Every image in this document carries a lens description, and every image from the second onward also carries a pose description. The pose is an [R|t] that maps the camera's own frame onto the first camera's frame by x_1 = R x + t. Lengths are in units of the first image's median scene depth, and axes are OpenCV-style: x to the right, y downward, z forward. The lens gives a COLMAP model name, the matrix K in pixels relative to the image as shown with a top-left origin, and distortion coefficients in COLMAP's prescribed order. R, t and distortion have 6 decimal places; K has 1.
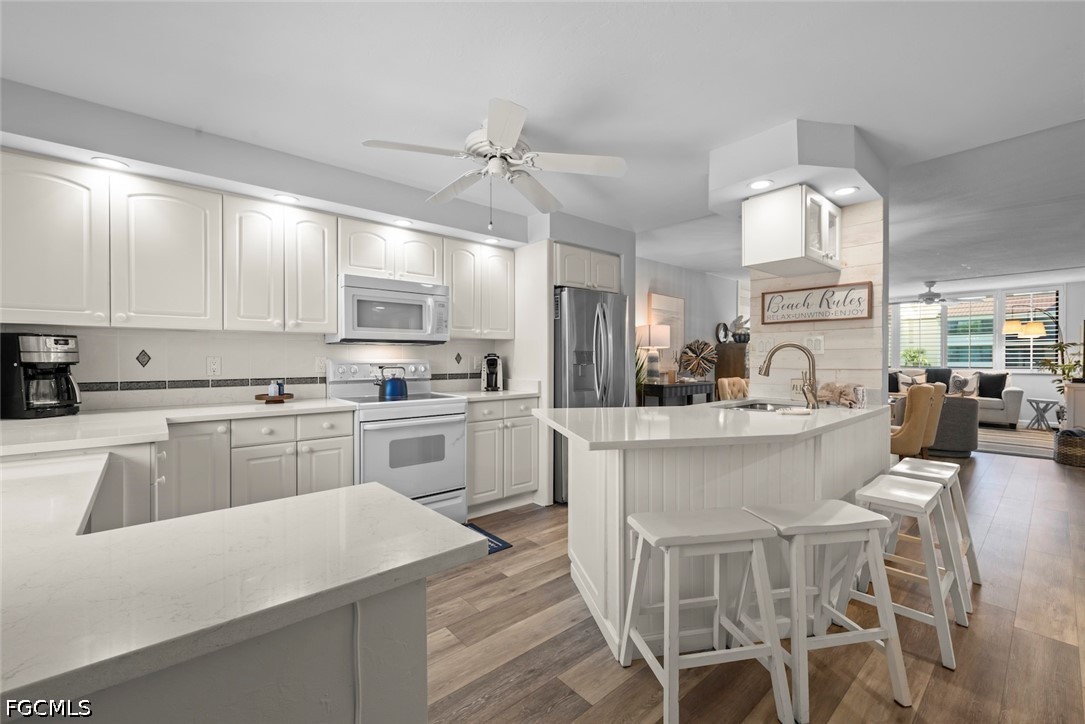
lens RADIAL K [[438.8, 0, 546.2], [0, 438.8, 361.7], [0, 0, 1]] dist [0.002478, -0.000681]
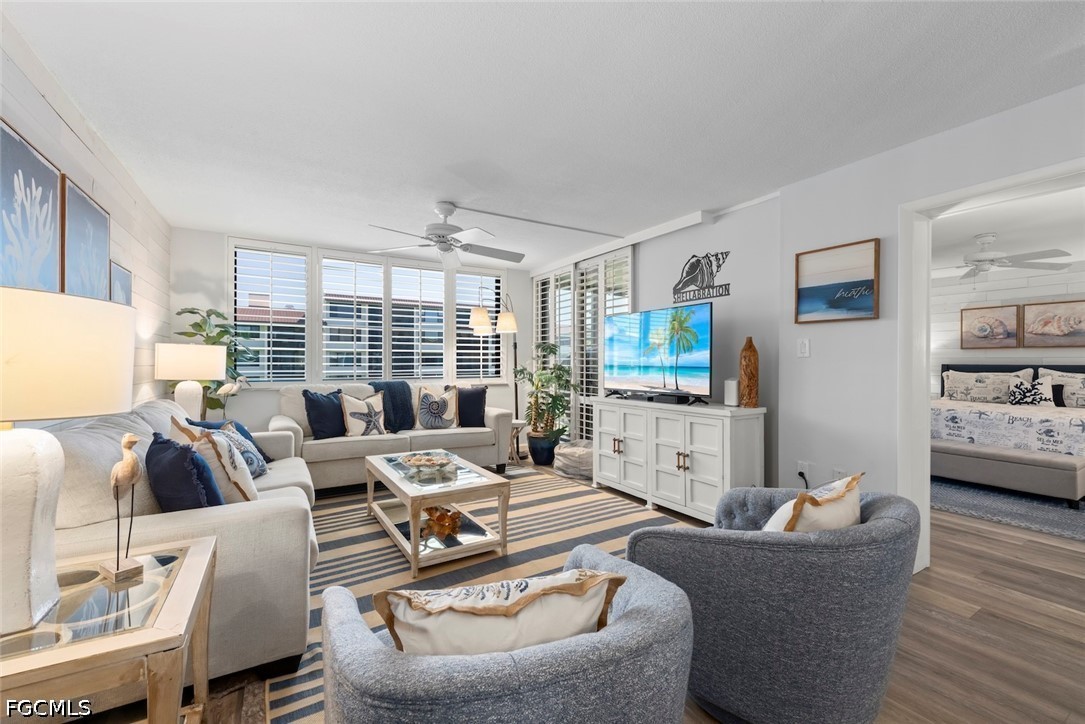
lens RADIAL K [[438.8, 0, 538.2], [0, 438.8, 364.1], [0, 0, 1]] dist [0.002478, -0.000681]
pose [[0.180920, -0.001770, 0.983496, 1.044657], [0.003805, 0.999992, 0.001099, -0.020049], [-0.983490, 0.003543, 0.180925, 2.001356]]
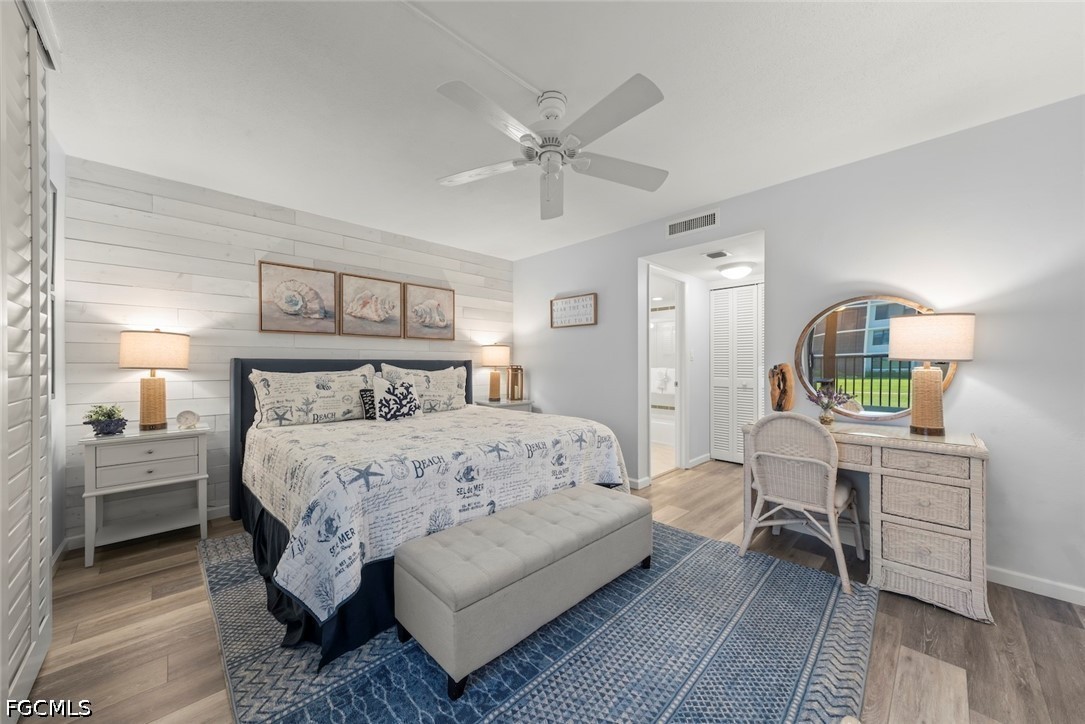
lens RADIAL K [[387.8, 0, 547.1], [0, 387.8, 369.5], [0, 0, 1]] dist [-0.007499, 0.001174]
pose [[-0.999021, 0.005376, -0.043903, 2.683384], [0.004320, 0.999700, 0.024109, -0.003026], [0.044020, 0.023896, -0.998745, 1.489381]]
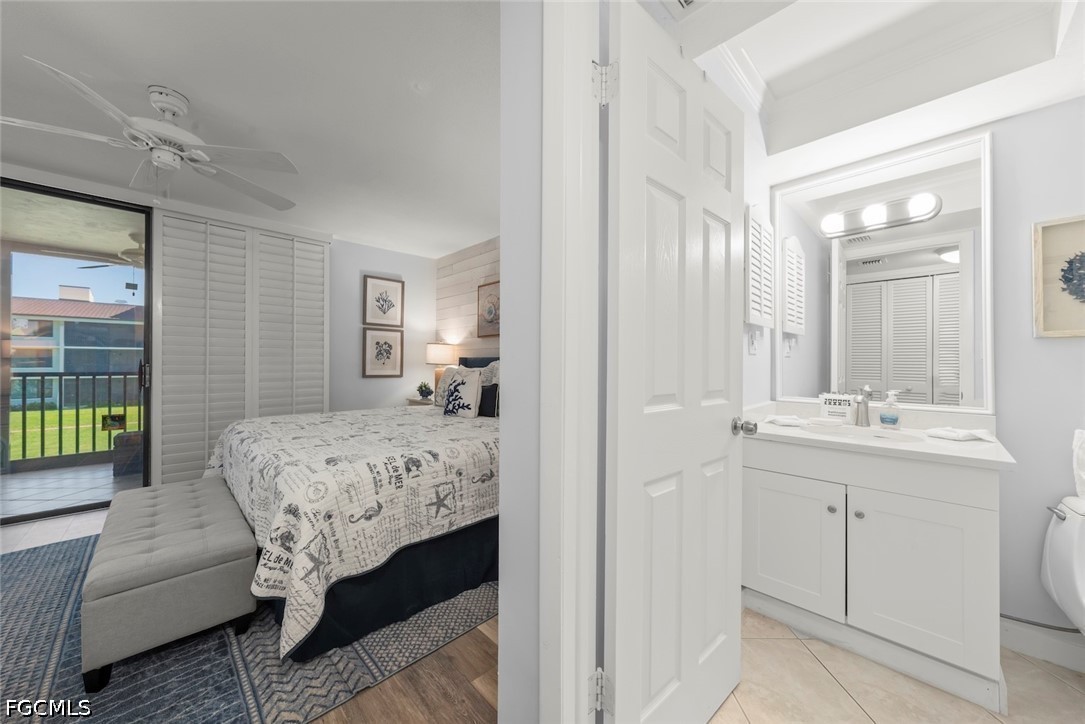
lens RADIAL K [[387.8, 0, 537.7], [0, 387.8, 359.5], [0, 0, 1]] dist [-0.007499, 0.001174]
pose [[-0.050105, 0.014911, 0.998633, 2.008975], [0.009328, 0.999852, -0.014461, 0.018607], [-0.998700, 0.008591, -0.050237, 0.317562]]
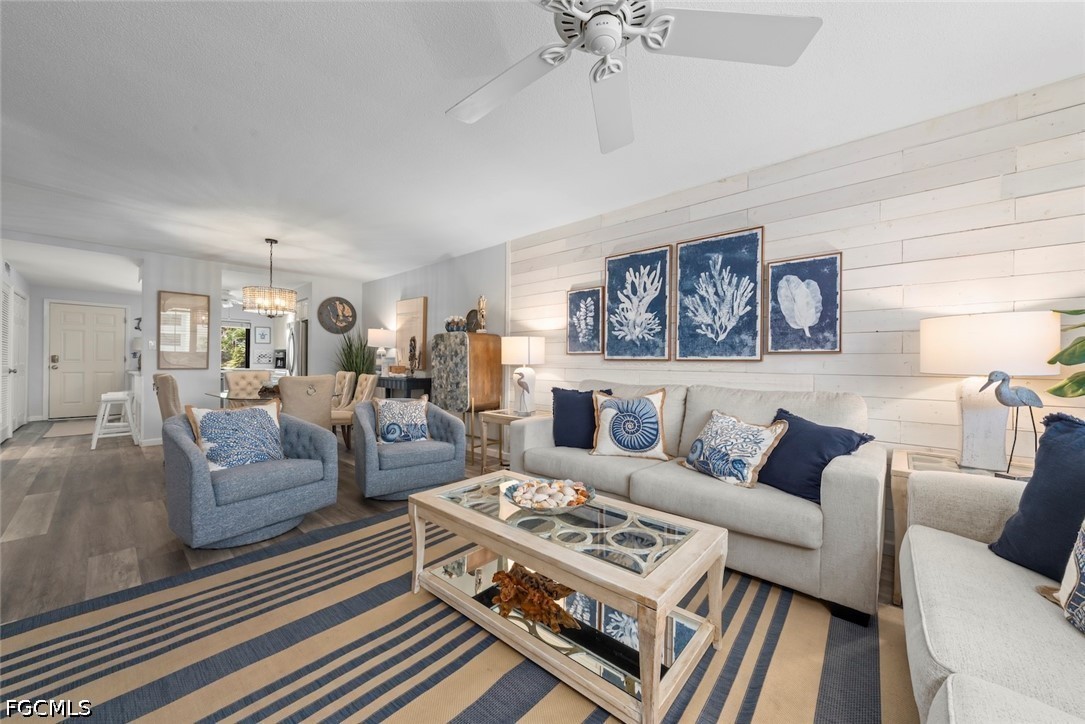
lens RADIAL K [[403.3, 0, 541.1], [0, 403.3, 362.2], [0, 0, 1]] dist [-0.000554, 0.000818]
pose [[0.112865, -0.000766, -0.993610, 2.544616], [-0.017805, 0.999838, -0.002793, 0.012099], [0.993451, 0.018007, 0.112833, 2.345536]]
